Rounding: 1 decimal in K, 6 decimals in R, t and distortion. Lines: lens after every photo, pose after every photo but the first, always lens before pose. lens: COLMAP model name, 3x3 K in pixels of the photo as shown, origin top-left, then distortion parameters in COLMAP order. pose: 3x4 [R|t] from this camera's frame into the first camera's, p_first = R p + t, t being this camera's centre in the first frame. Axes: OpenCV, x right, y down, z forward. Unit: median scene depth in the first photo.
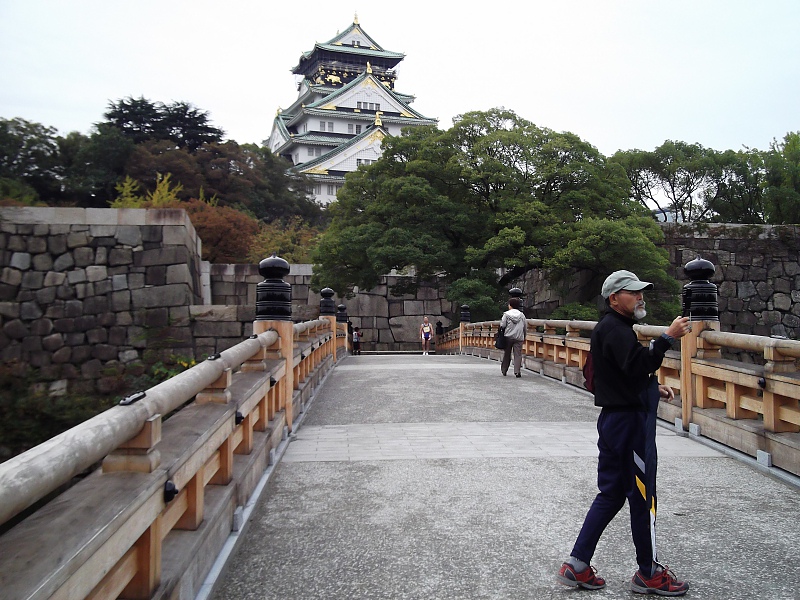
lens RADIAL K [[1057.1, 0, 496.2], [0, 1057.1, 401.3], [0, 0, 1]] dist [-0.010393, 0.052408]
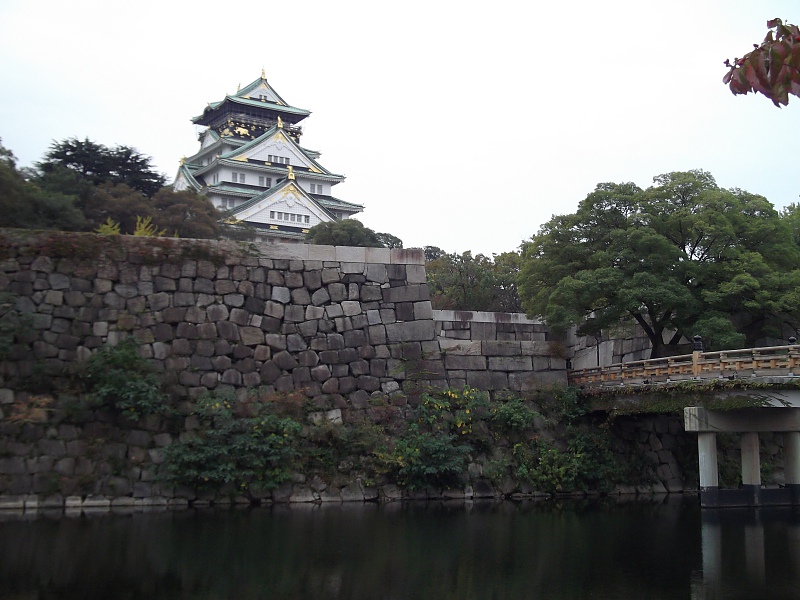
lens RADIAL K [[1057.1, 0, 496.2], [0, 1057.1, 401.3], [0, 0, 1]] dist [-0.010393, 0.052408]
pose [[0.976116, 0.001435, 0.217246, -0.178387], [0.011048, 0.998356, -0.056236, 0.011763], [-0.216970, 0.057293, 0.974496, -0.015698]]
